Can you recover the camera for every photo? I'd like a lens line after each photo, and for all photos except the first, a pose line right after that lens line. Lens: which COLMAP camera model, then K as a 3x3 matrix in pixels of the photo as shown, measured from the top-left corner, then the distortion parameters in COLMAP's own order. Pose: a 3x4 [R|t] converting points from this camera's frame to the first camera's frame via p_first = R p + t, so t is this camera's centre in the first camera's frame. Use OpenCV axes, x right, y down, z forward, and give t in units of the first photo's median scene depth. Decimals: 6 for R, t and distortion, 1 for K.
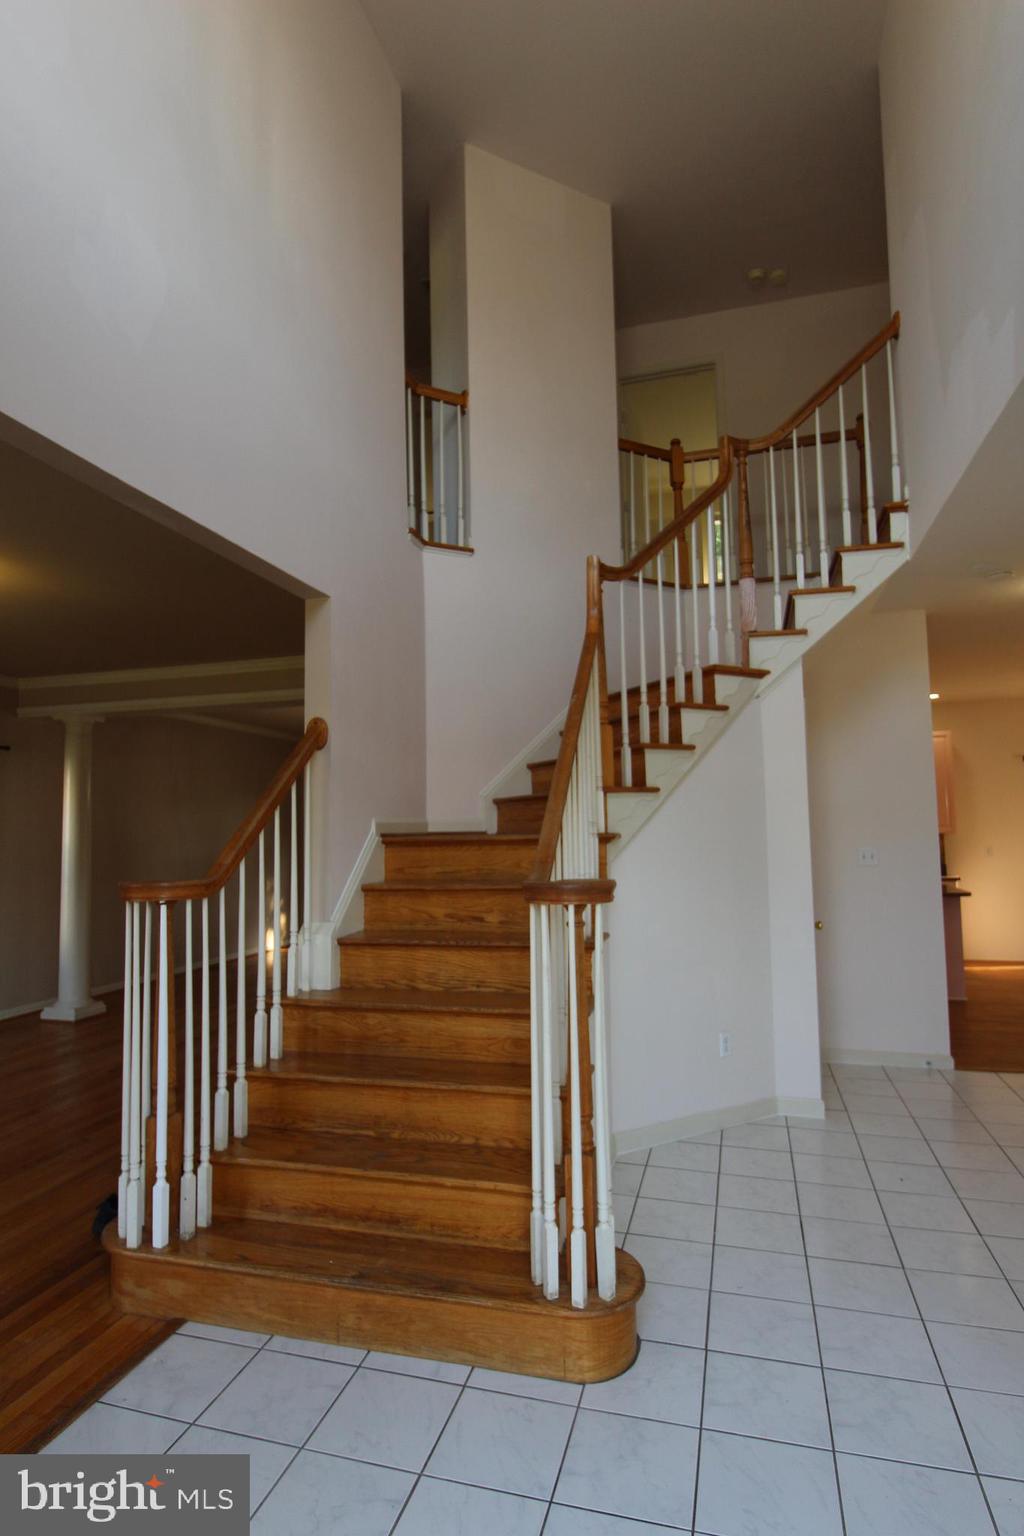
lens RADIAL K [[821.6, 0, 510.8], [0, 821.6, 776.5], [0, 0, 1]] dist [0.001407, -0.004432]
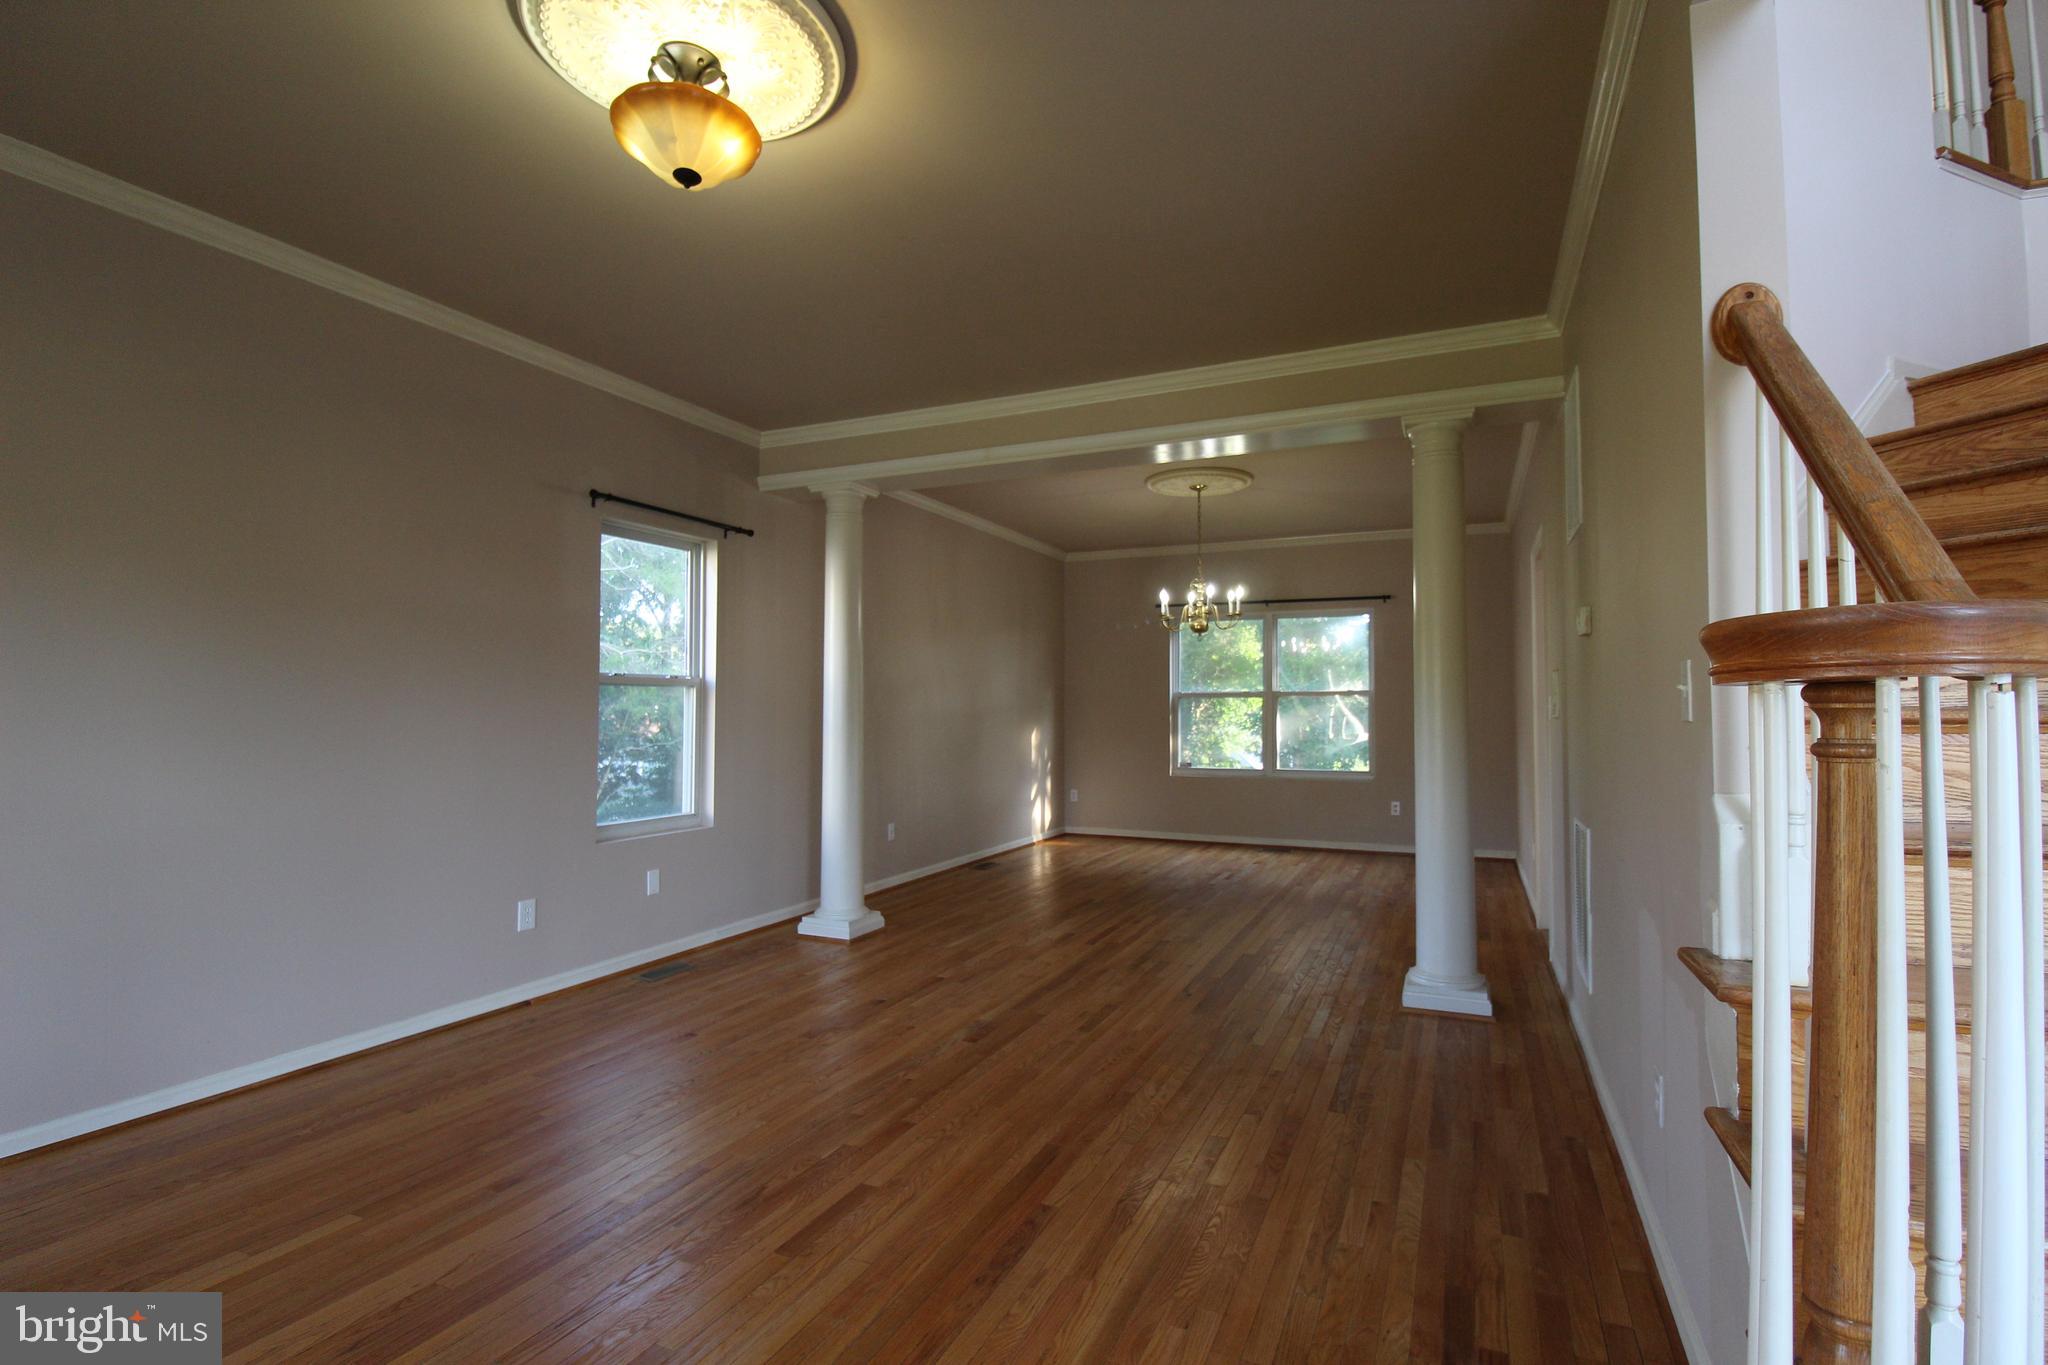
lens RADIAL K [[955.4, 0, 1033.7], [0, 955.4, 684.7], [0, 0, 1]] dist [0.000558, -0.012677]
pose [[0.989197, 0.015365, -0.145788, -0.448414], [-0.009745, 0.999184, 0.039185, 0.096260], [0.146271, -0.037341, 0.988540, 0.429714]]
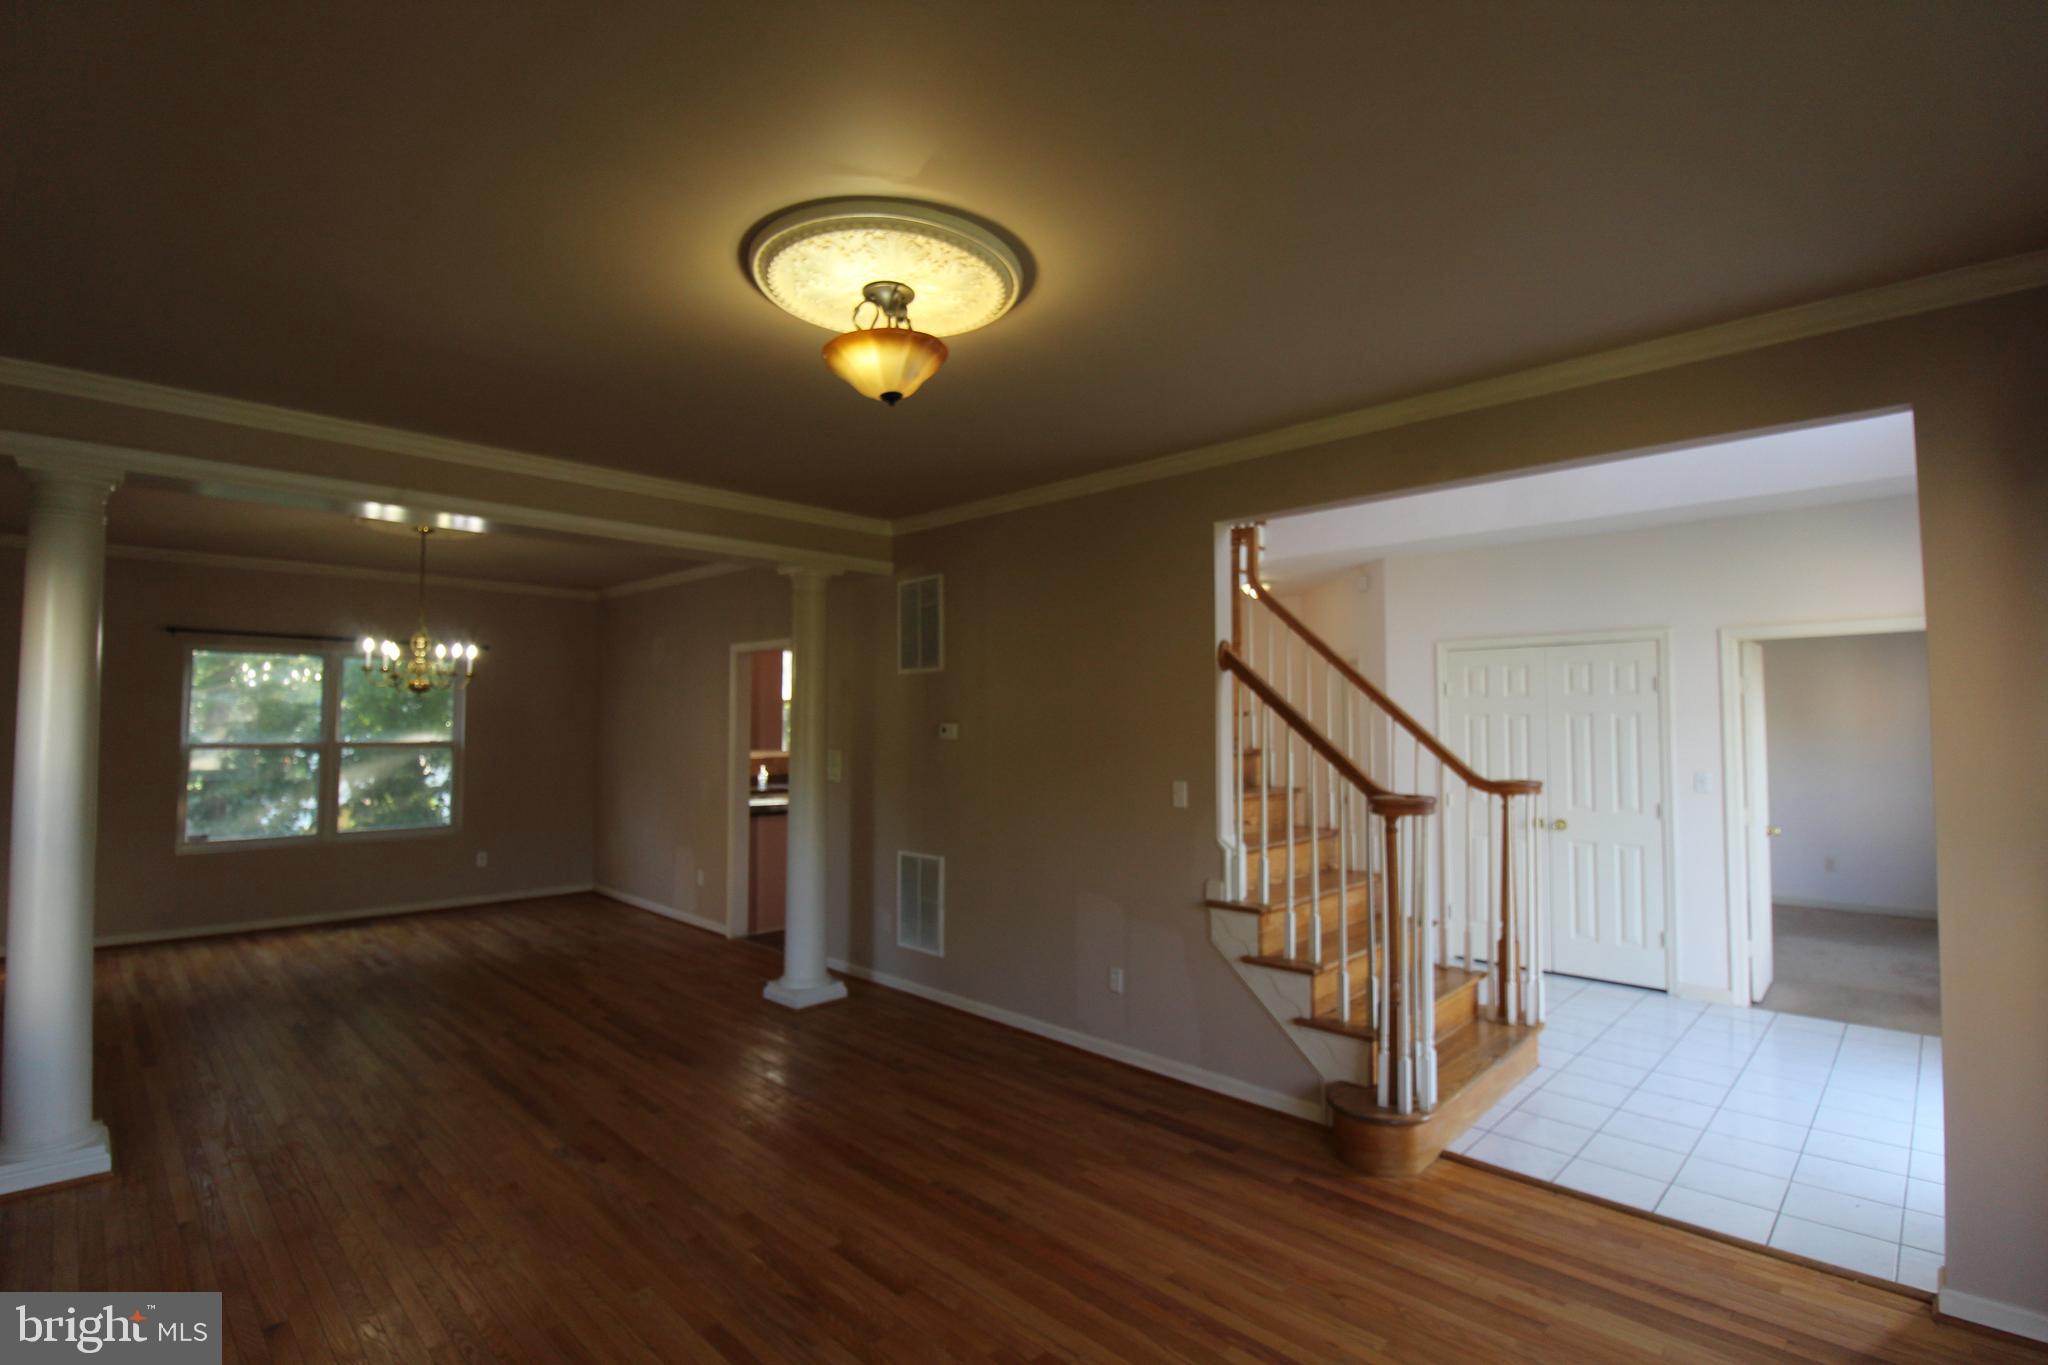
lens RADIAL K [[955.4, 0, 1037.9], [0, 955.4, 678.5], [0, 0, 1]] dist [0.000558, -0.012677]
pose [[0.470377, 0.059473, 0.880459, -1.242540], [-0.068776, 0.997162, -0.030614, 0.027844], [-0.879781, -0.046155, 0.473133, 0.558557]]
